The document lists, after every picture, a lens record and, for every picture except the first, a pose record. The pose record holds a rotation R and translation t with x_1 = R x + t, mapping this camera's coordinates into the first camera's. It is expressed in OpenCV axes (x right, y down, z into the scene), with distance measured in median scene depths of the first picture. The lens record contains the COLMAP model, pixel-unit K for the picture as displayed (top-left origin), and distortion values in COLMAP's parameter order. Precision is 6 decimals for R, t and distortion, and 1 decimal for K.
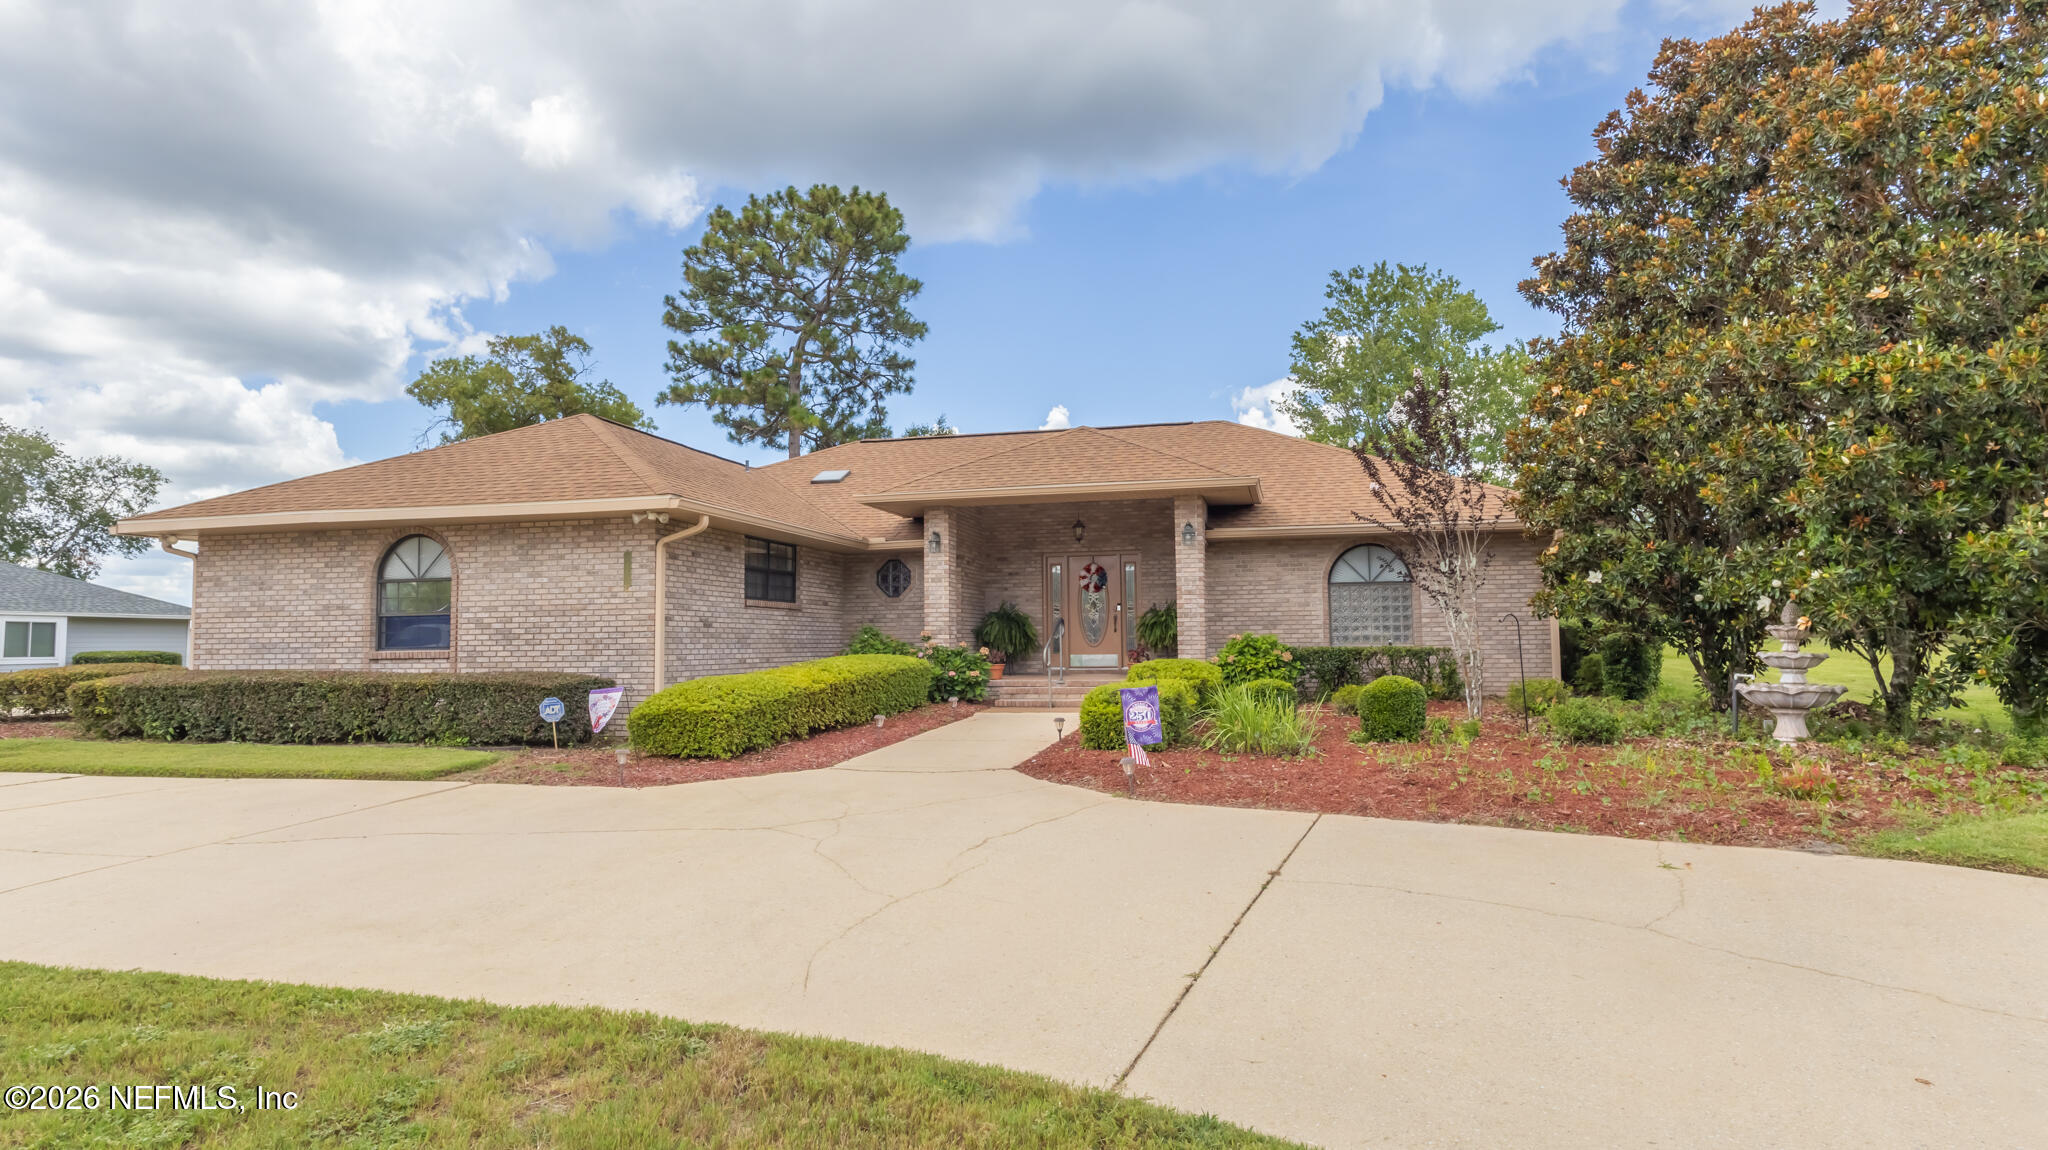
lens RADIAL K [[1098.7, 0, 1024.0], [0, 1098.7, 575.0], [0, 0, 1]] dist [0.006514, 0.001018]
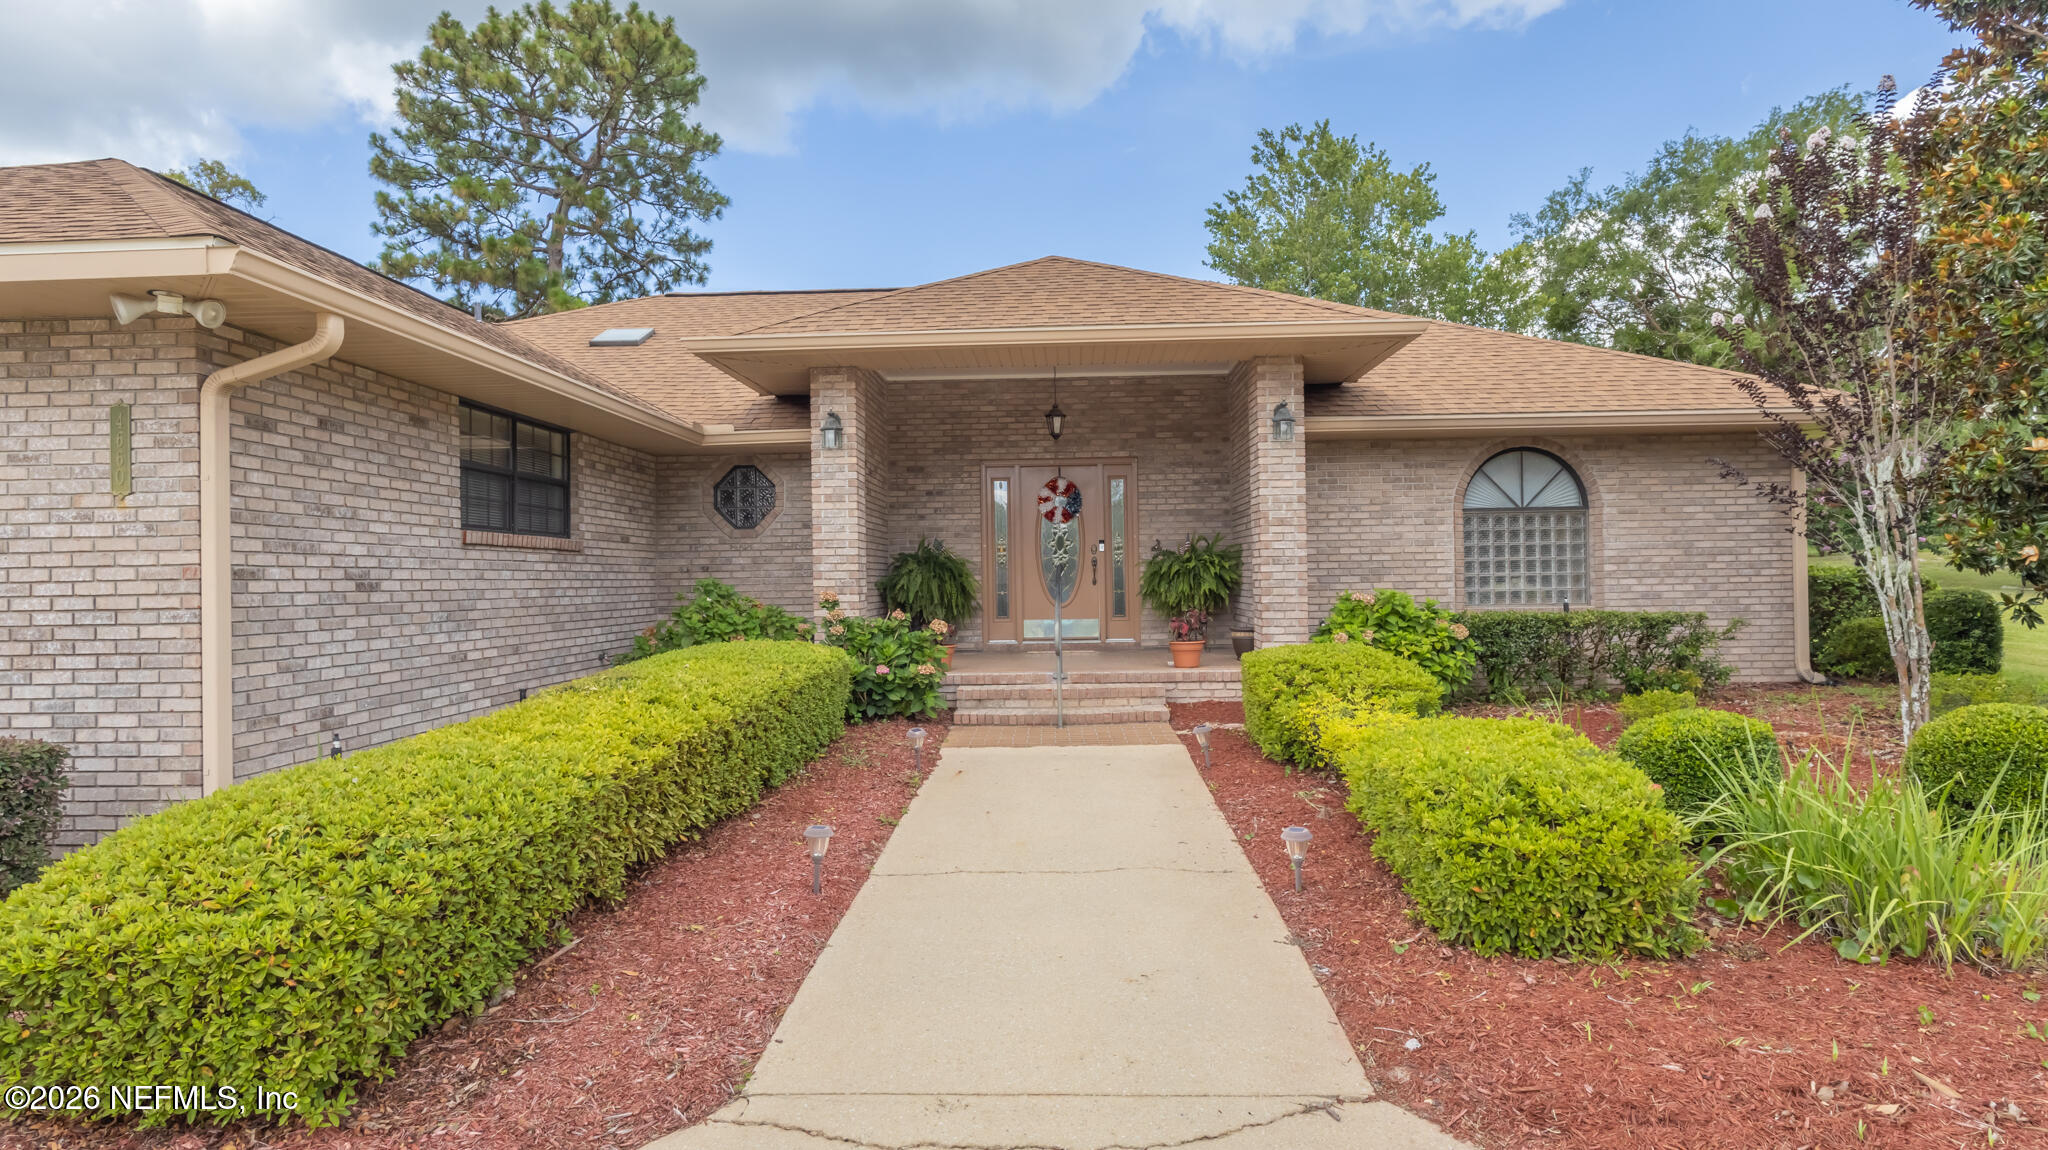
lens RADIAL K [[1098.7, 0, 1024.0], [0, 1098.7, 575.0], [0, 0, 1]] dist [0.006514, 0.001018]
pose [[0.980942, -0.003818, 0.194265, -0.036443], [-0.007367, 0.998357, 0.056818, 0.004337], [-0.194163, -0.057166, 0.979302, 0.164803]]
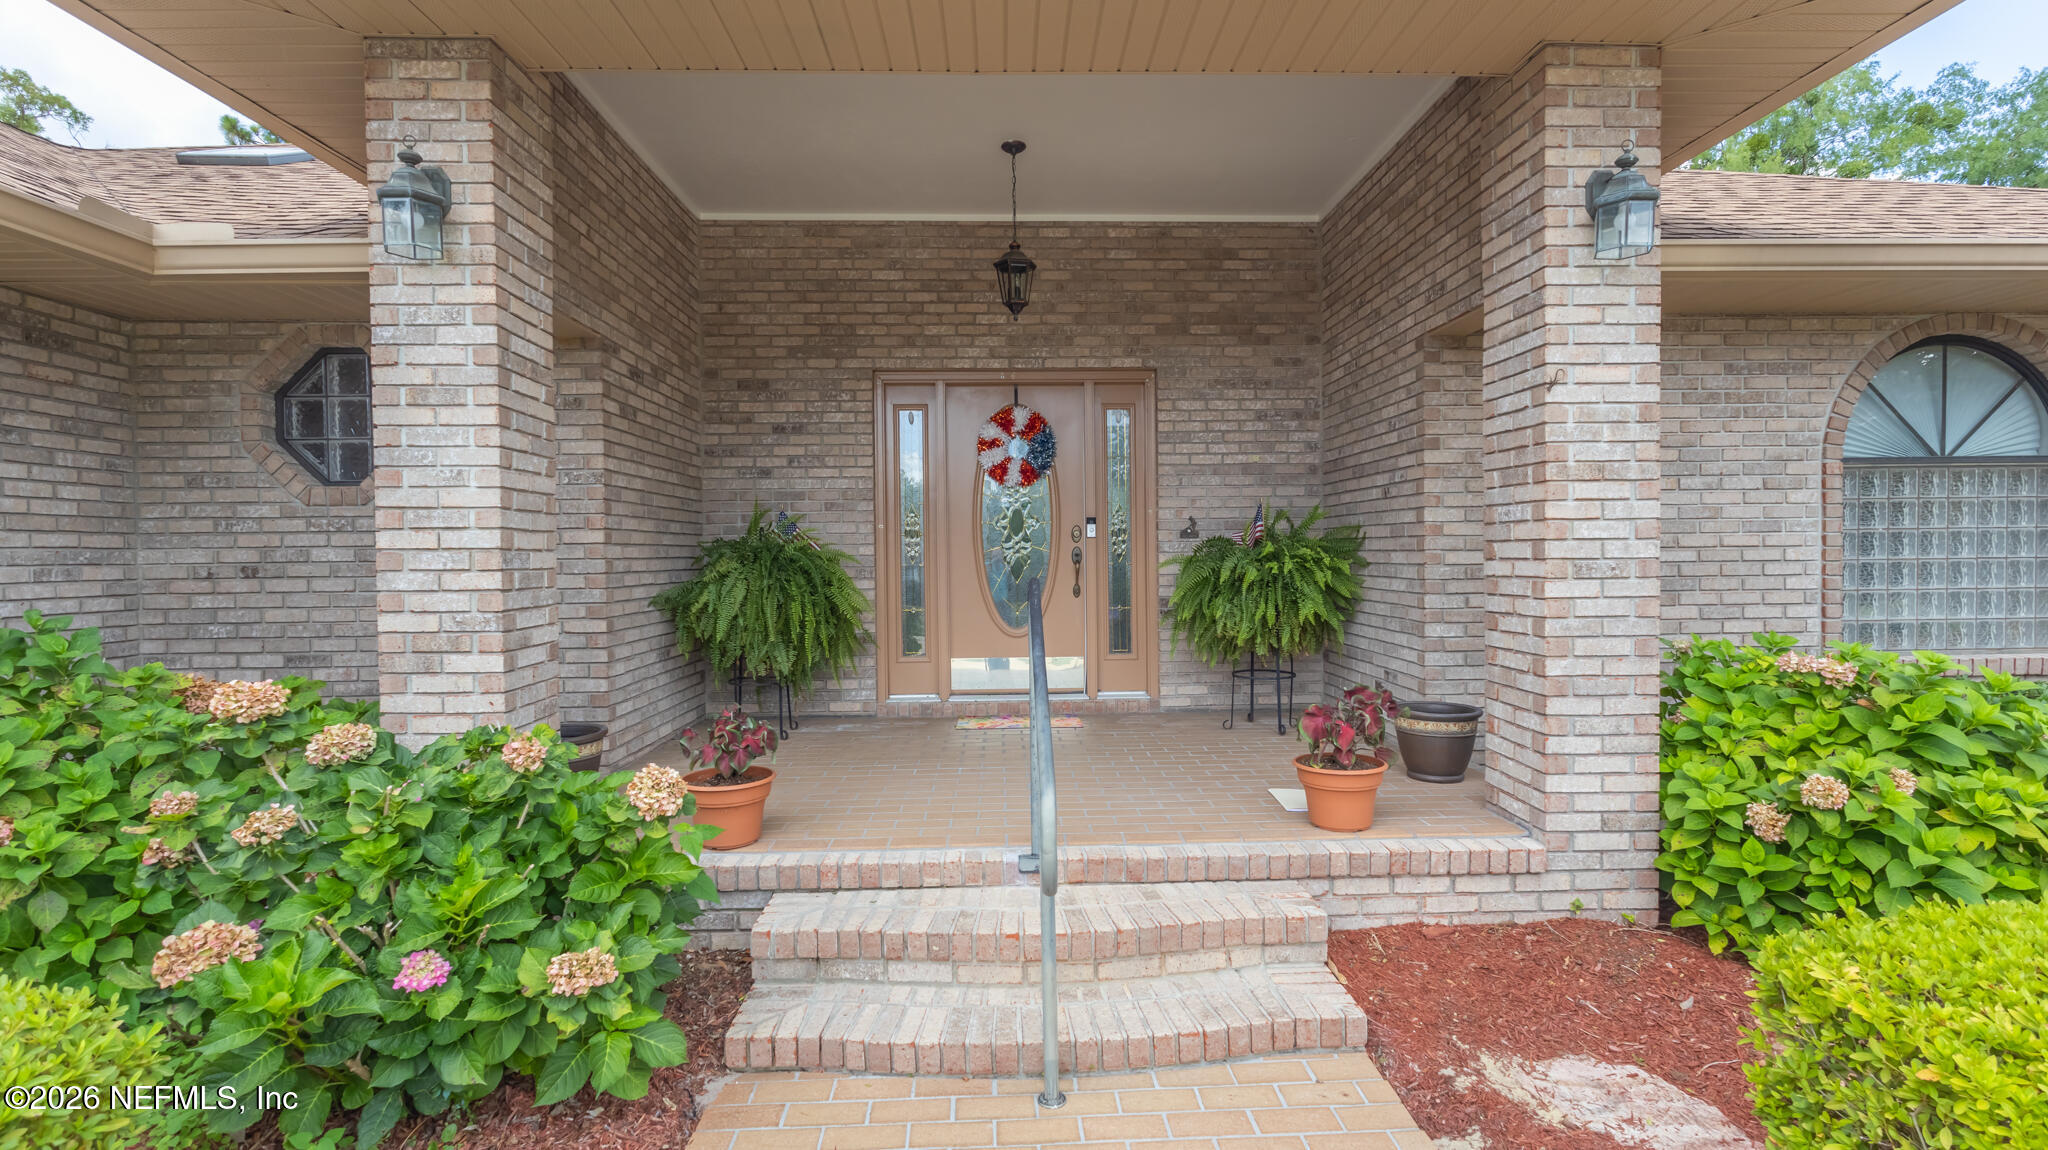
lens RADIAL K [[955.1, 0, 1024.0], [0, 955.1, 575.0], [0, 0, 1]] dist [0.011047, 0.000024]
pose [[0.965956, -0.004809, 0.258662, -0.007072], [-0.016714, 0.996578, 0.080944, 0.008568], [-0.258166, -0.082512, 0.962570, 0.306744]]
